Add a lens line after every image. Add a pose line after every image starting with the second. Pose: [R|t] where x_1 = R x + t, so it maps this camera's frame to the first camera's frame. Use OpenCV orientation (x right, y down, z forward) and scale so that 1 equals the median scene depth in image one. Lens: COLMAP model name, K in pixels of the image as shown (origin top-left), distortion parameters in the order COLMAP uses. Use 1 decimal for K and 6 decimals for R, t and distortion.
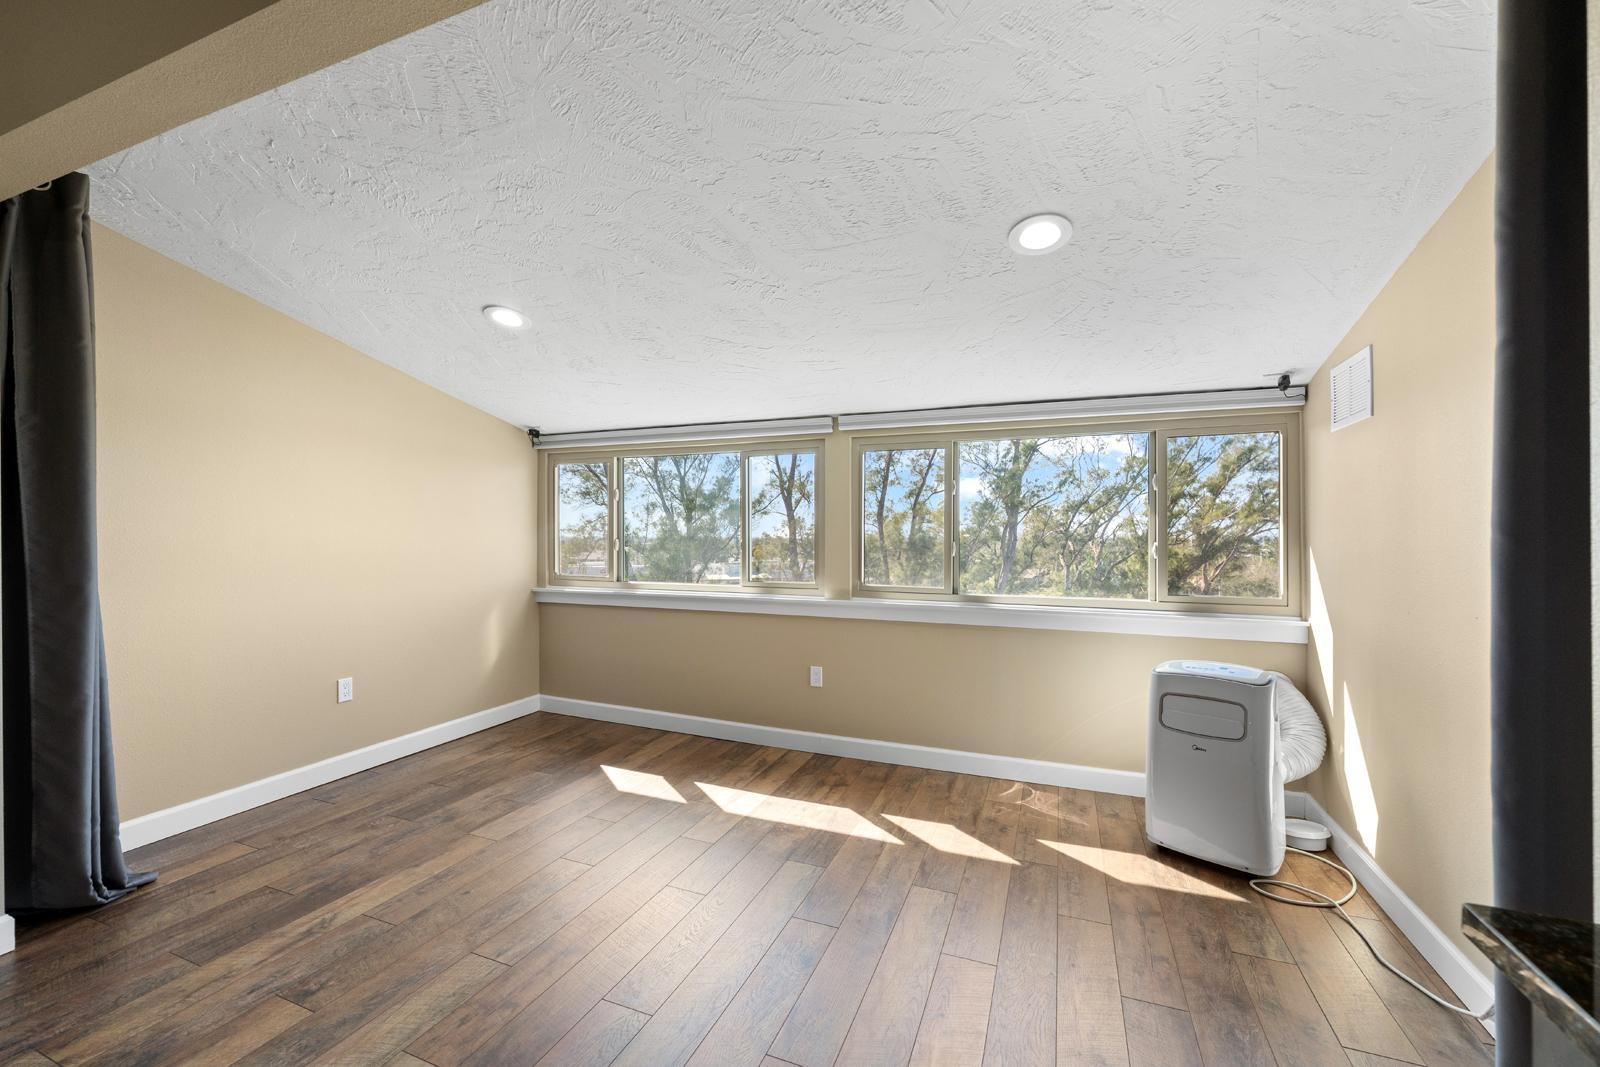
lens RADIAL K [[646.8, 0, 795.9], [0, 646.8, 532.3], [0, 0, 1]] dist [-0.001684, -0.000108]
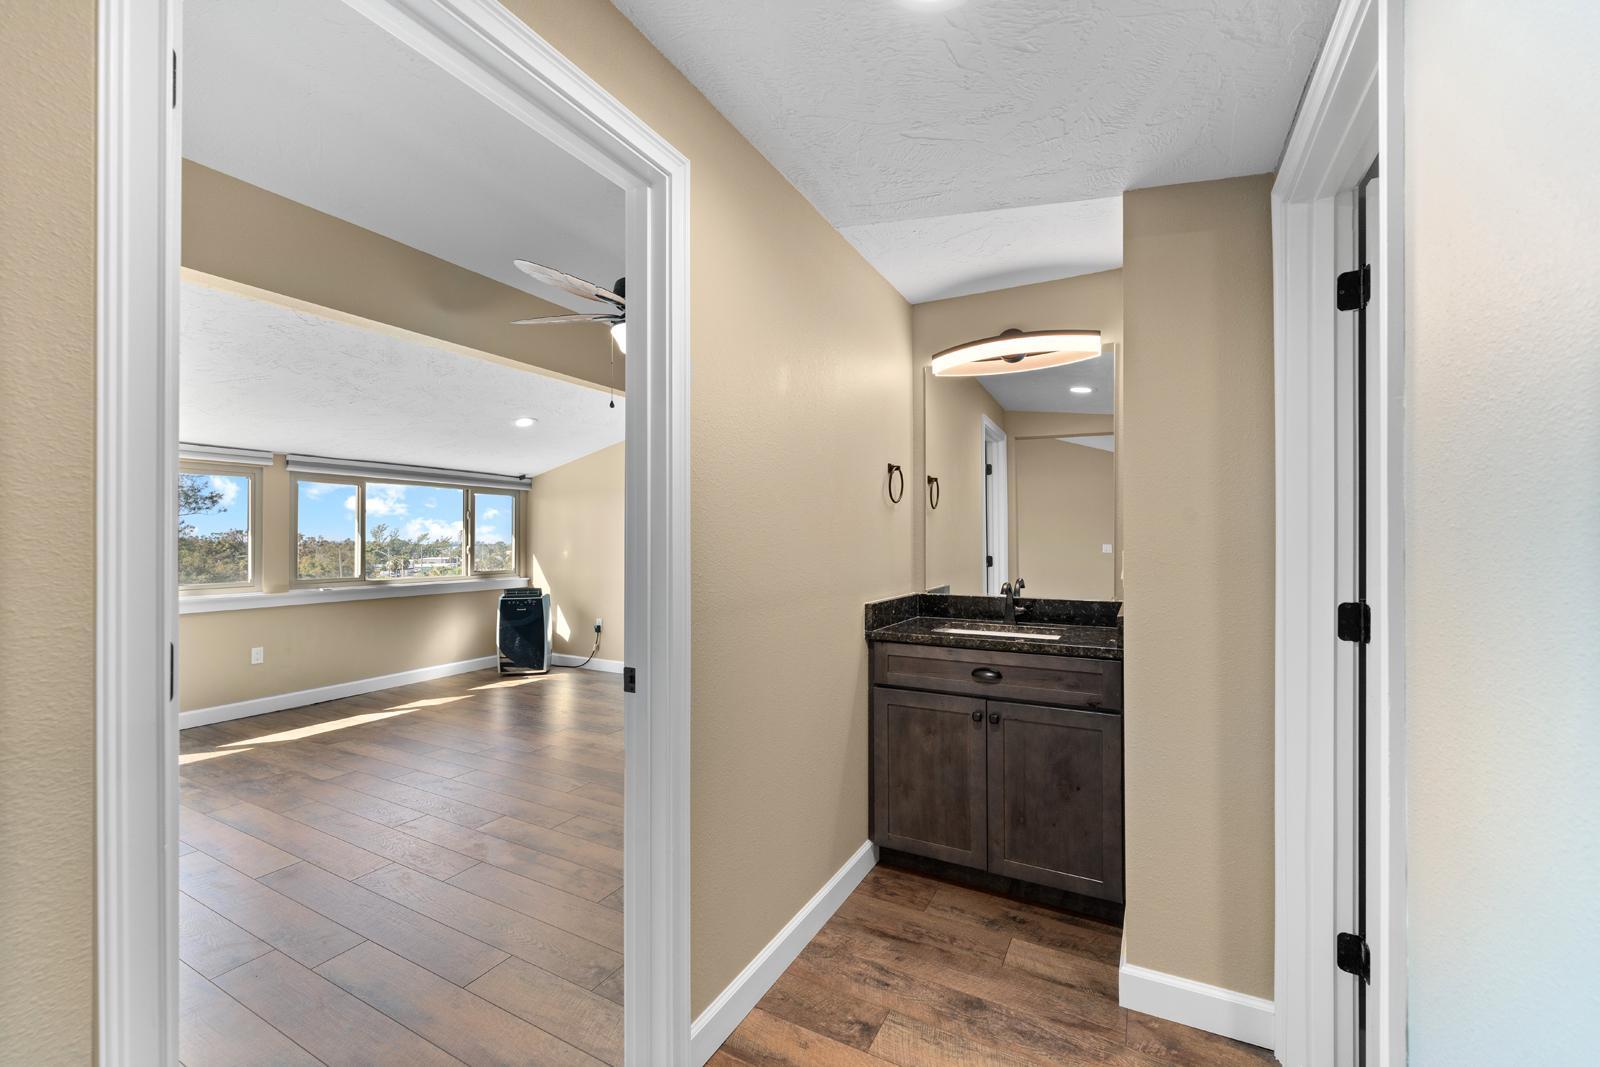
lens RADIAL K [[646.8, 0, 795.8], [0, 646.8, 533.4], [0, 0, 1]] dist [-0.001684, -0.000108]
pose [[0.086781, 0.002362, 0.996225, -1.168784], [0.007034, 0.999971, -0.002983, -0.005114], [-0.996203, 0.007267, 0.086762, -0.167029]]
